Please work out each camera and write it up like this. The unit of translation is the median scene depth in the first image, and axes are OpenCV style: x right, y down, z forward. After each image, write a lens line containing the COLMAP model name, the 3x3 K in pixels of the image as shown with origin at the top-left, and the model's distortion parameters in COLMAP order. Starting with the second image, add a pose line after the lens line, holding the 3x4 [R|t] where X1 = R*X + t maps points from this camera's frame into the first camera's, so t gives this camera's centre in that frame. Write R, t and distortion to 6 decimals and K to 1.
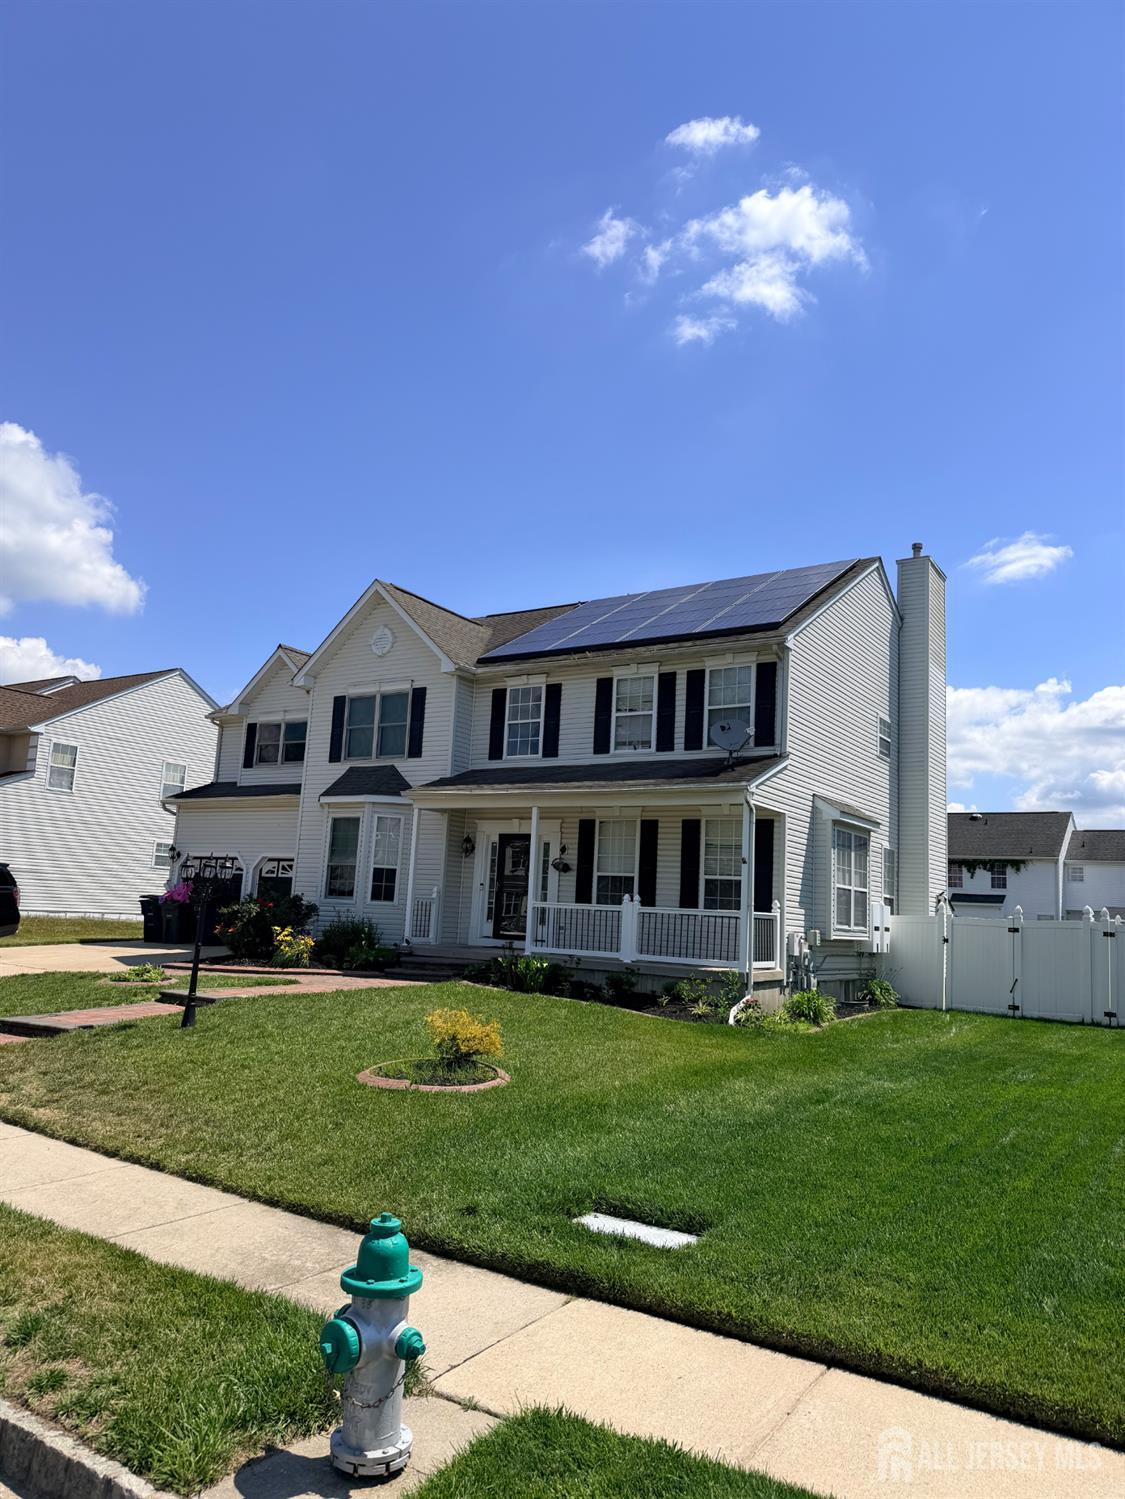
lens RADIAL K [[1047.0, 0, 562.5], [0, 1047.0, 749.5], [0, 0, 1]] dist [0.125163, -0.182694]
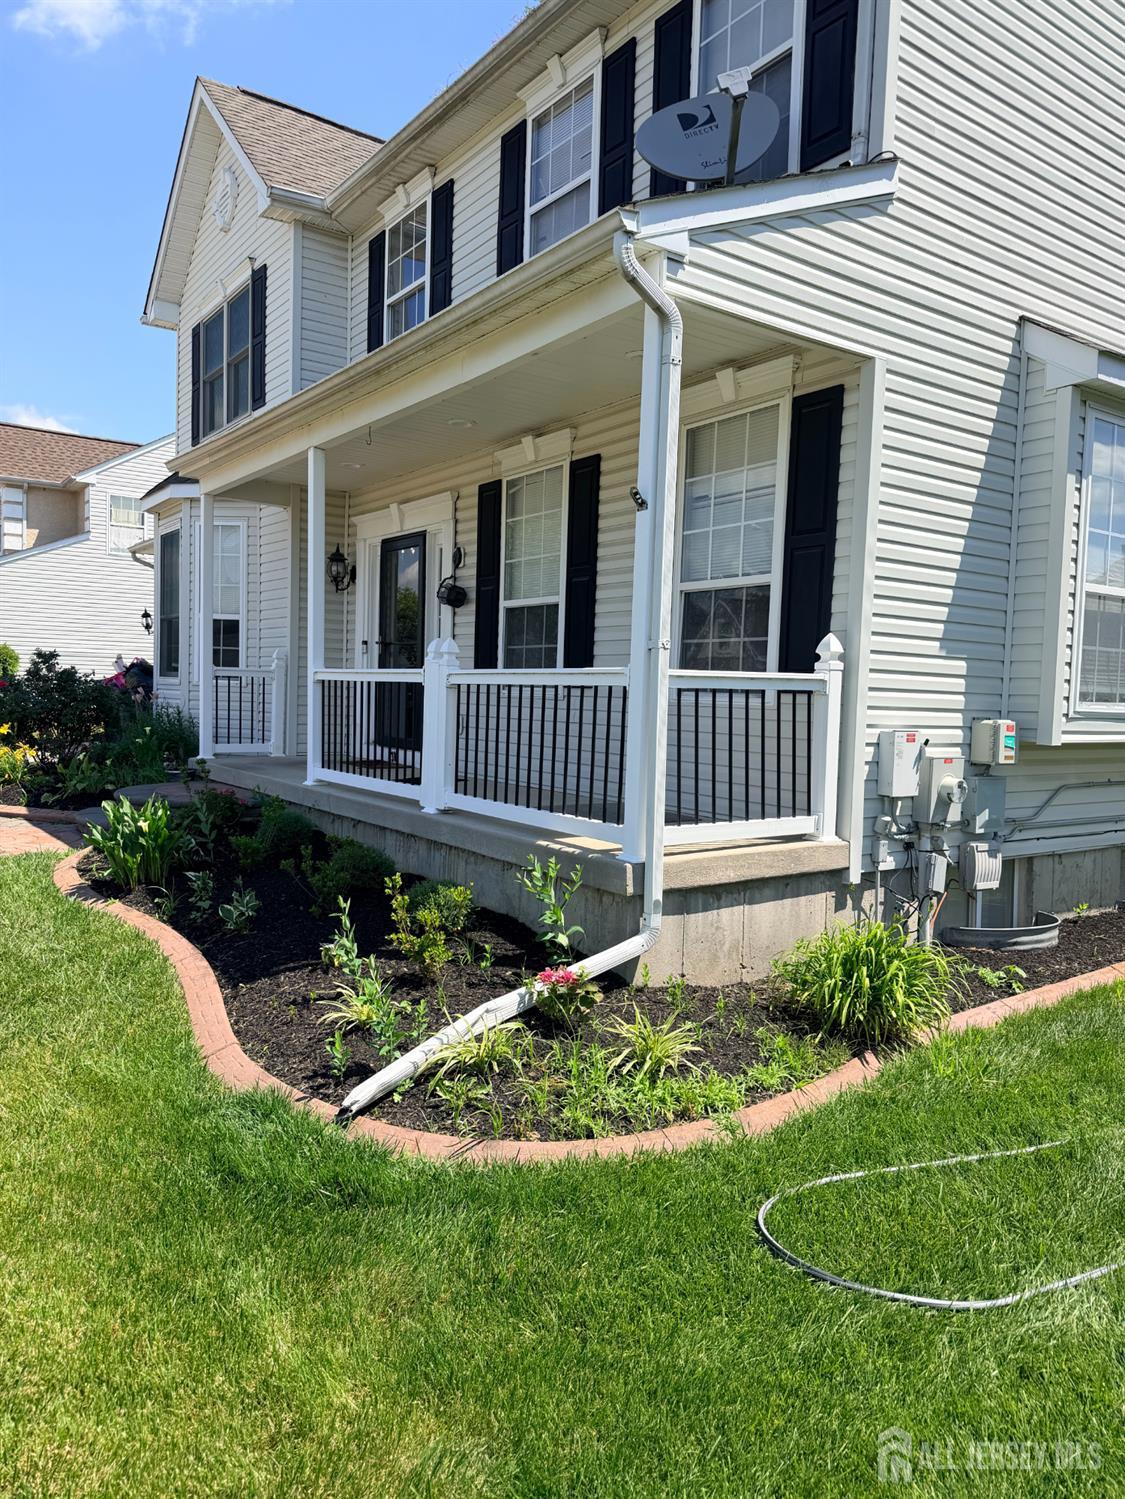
lens RADIAL K [[1047.0, 0, 562.5], [0, 1047.0, 749.5], [0, 0, 1]] dist [0.125163, -0.182694]
pose [[0.928244, -0.003906, -0.371952, 0.212620], [0.077138, 0.980229, 0.182212, 0.096071], [0.363887, -0.197829, 0.910192, 0.569945]]
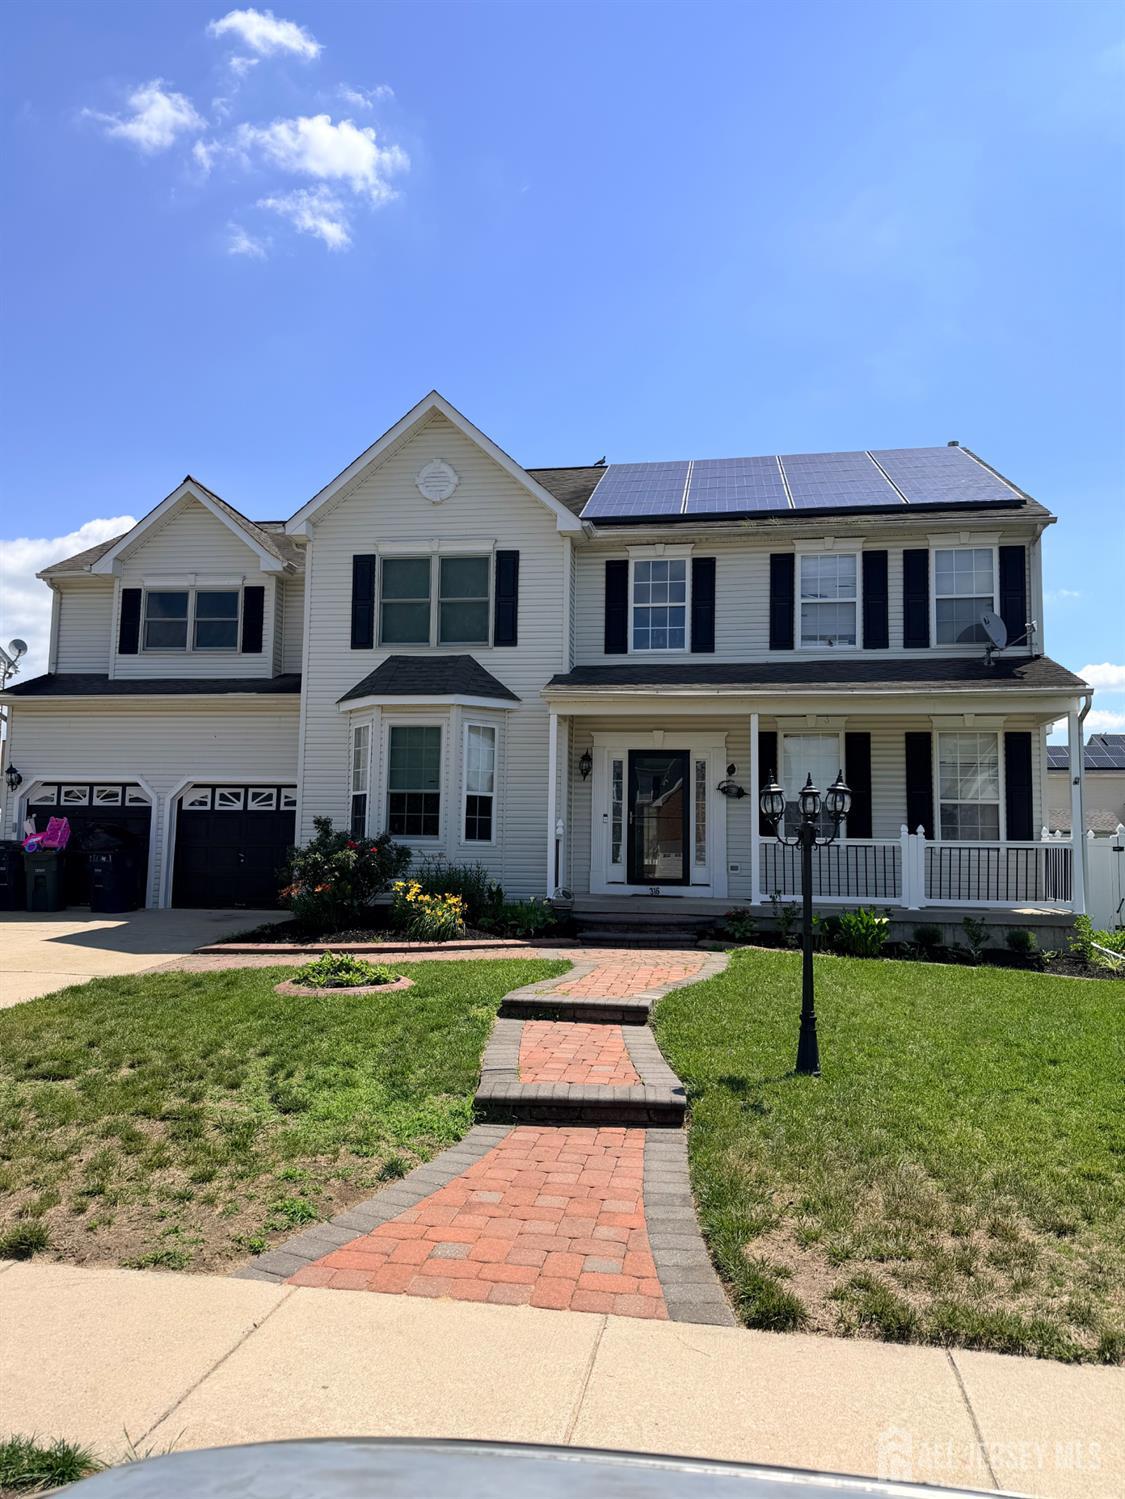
lens RADIAL K [[1047.0, 0, 562.5], [0, 1047.0, 749.5], [0, 0, 1]] dist [0.125163, -0.182694]
pose [[0.909838, 0.003677, 0.414948, -0.437450], [-0.034382, 0.997190, 0.066553, 0.031617], [-0.413537, -0.074819, 0.907408, 0.331314]]
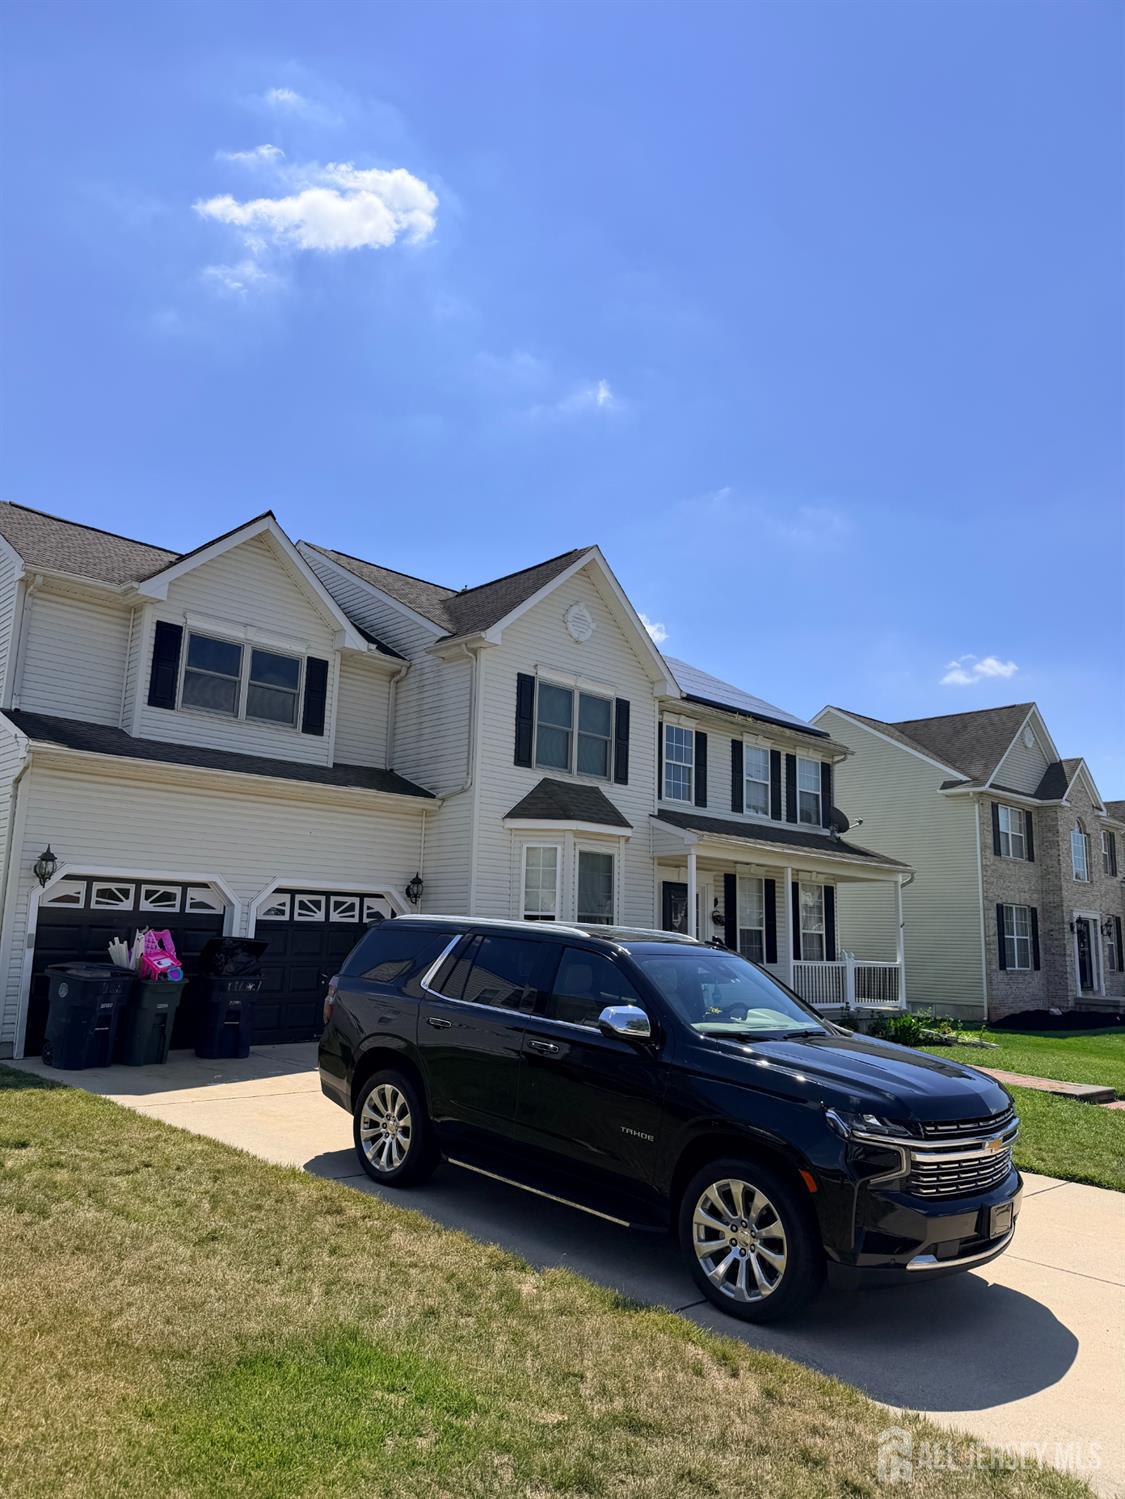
lens RADIAL K [[1047.0, 0, 562.5], [0, 1047.0, 749.5], [0, 0, 1]] dist [0.125163, -0.182694]
pose [[0.214017, 0.132628, 0.967784, -1.017604], [-0.170236, 0.980643, -0.096745, 0.073328], [-0.961882, -0.144047, 0.232452, 0.914658]]
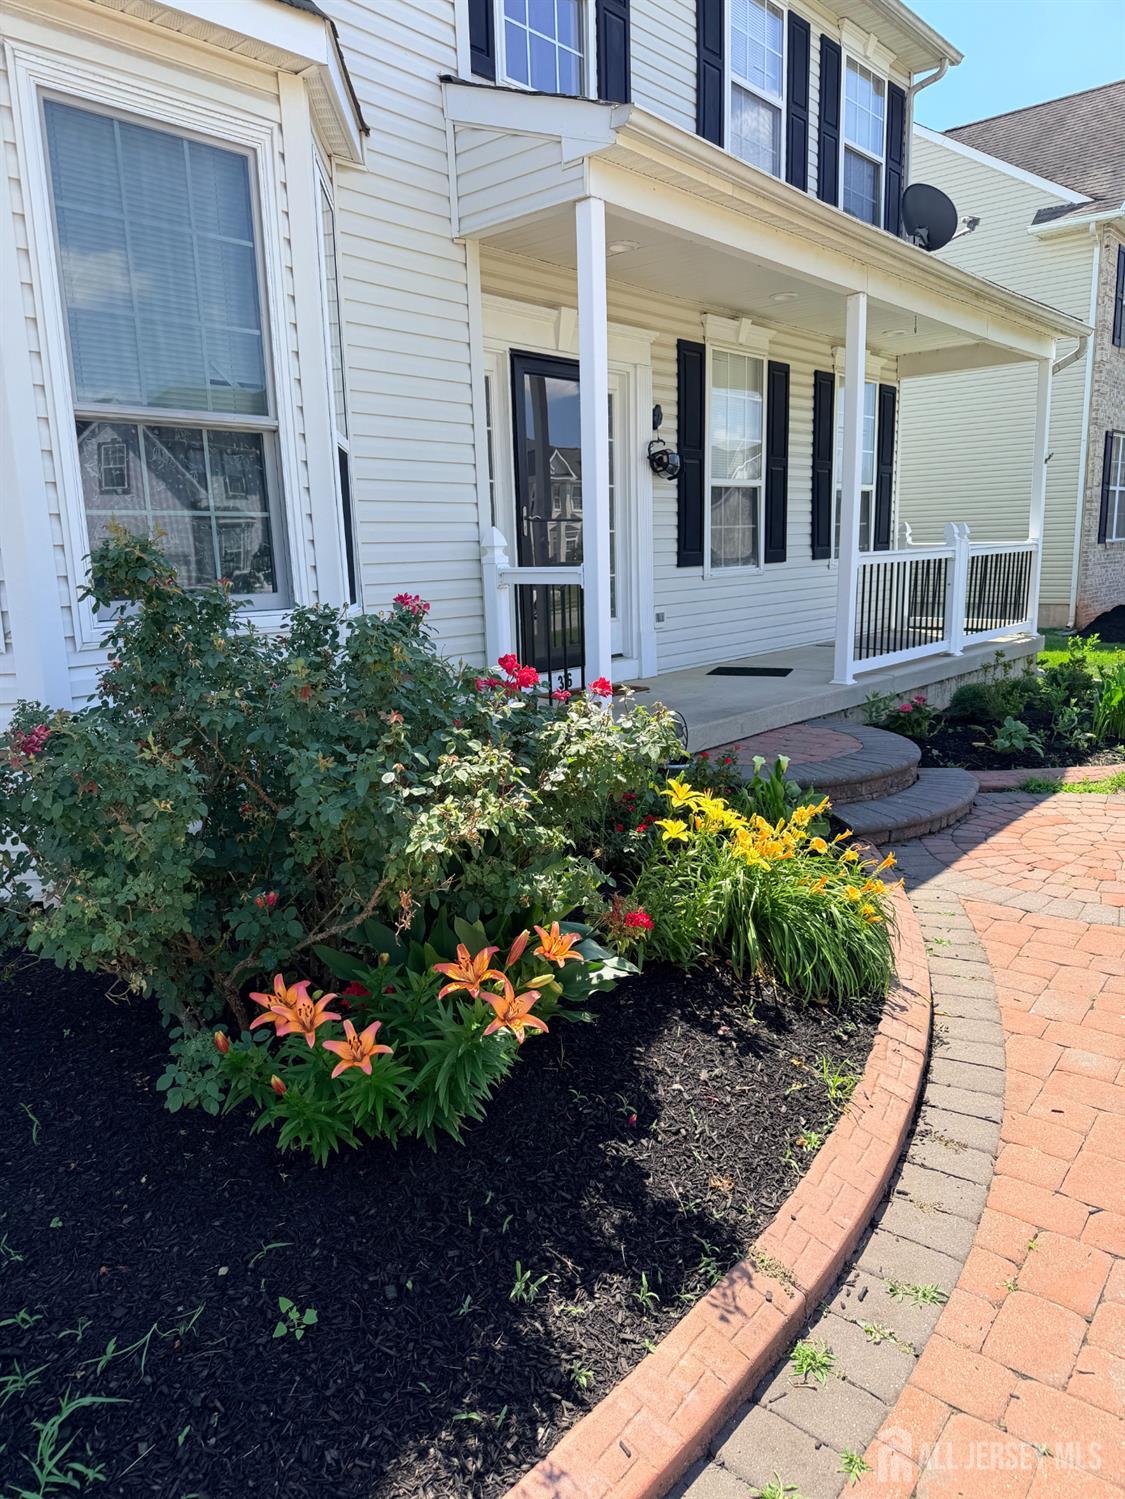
lens RADIAL K [[1047.0, 0, 562.5], [0, 1047.0, 749.5], [0, 0, 1]] dist [0.125163, -0.182694]
pose [[0.121347, -0.241332, 0.962826, -0.405348], [-0.121125, 0.959145, 0.255675, 0.115975], [-0.985192, -0.147648, 0.087158, 0.968176]]
